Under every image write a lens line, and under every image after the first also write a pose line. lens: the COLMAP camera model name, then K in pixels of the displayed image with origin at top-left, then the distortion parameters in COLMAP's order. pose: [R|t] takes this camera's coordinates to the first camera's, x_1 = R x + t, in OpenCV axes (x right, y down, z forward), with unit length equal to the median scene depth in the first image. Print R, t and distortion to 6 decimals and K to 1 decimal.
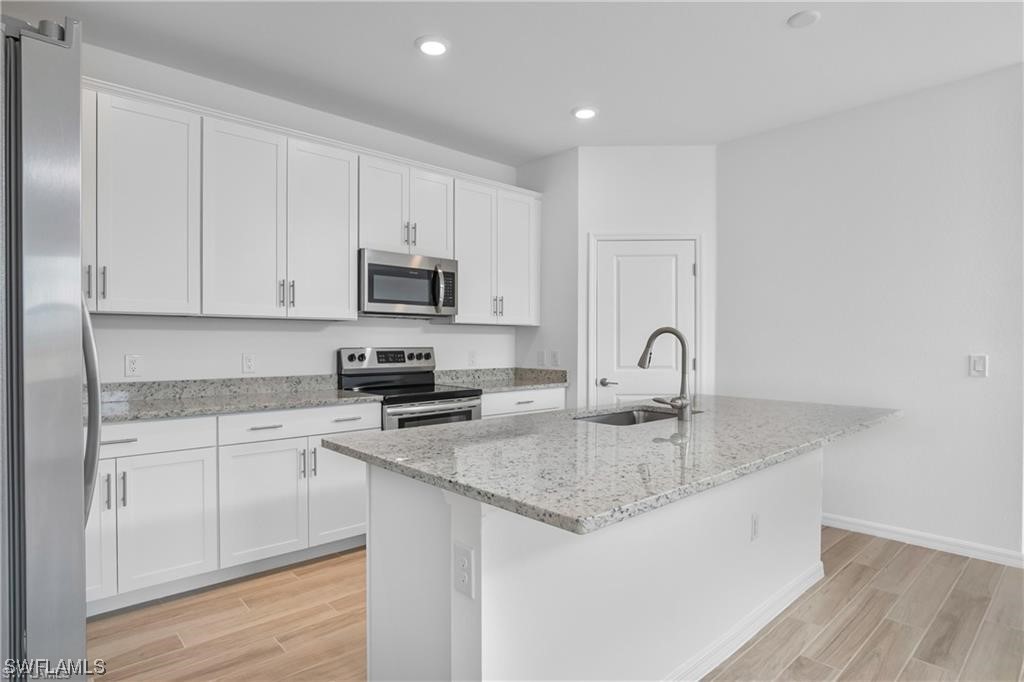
lens RADIAL K [[552.0, 0, 509.7], [0, 552.0, 346.0], [0, 0, 1]] dist [-0.035321, -0.000643]
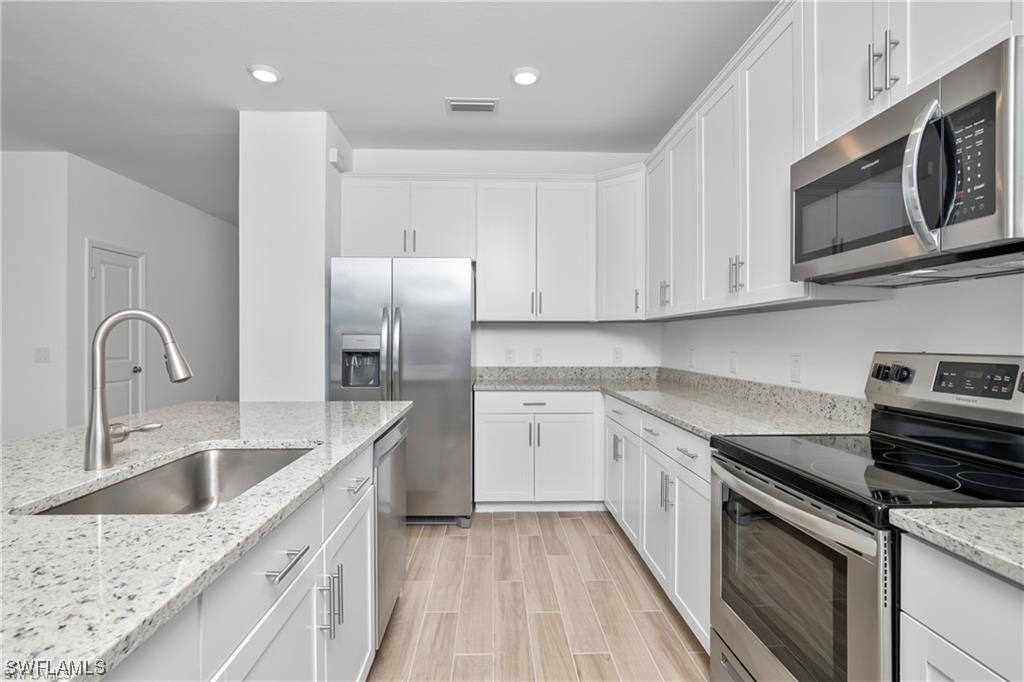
lens RADIAL K [[499.1, 0, 506.2], [0, 499.1, 340.8], [0, 0, 1]] dist [0.000649, 0.000577]
pose [[-0.650800, -0.006188, -0.759224, 0.269943], [-0.013455, 0.999904, 0.003384, -0.003425], [0.759130, 0.012417, -0.650820, 1.031716]]
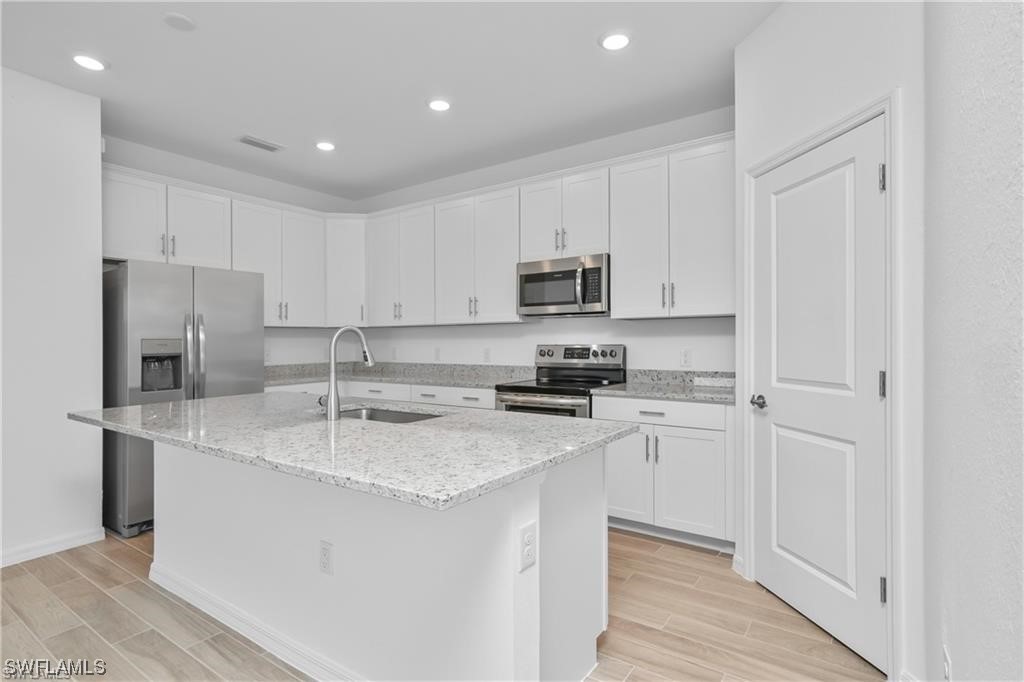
lens RADIAL K [[499.1, 0, 506.2], [0, 499.1, 340.8], [0, 0, 1]] dist [0.000649, 0.000577]
pose [[0.223126, -0.003844, -0.974782, 0.751394], [0.000602, 0.999993, -0.003806, -0.001378], [0.974789, 0.000263, 0.223127, 0.679303]]
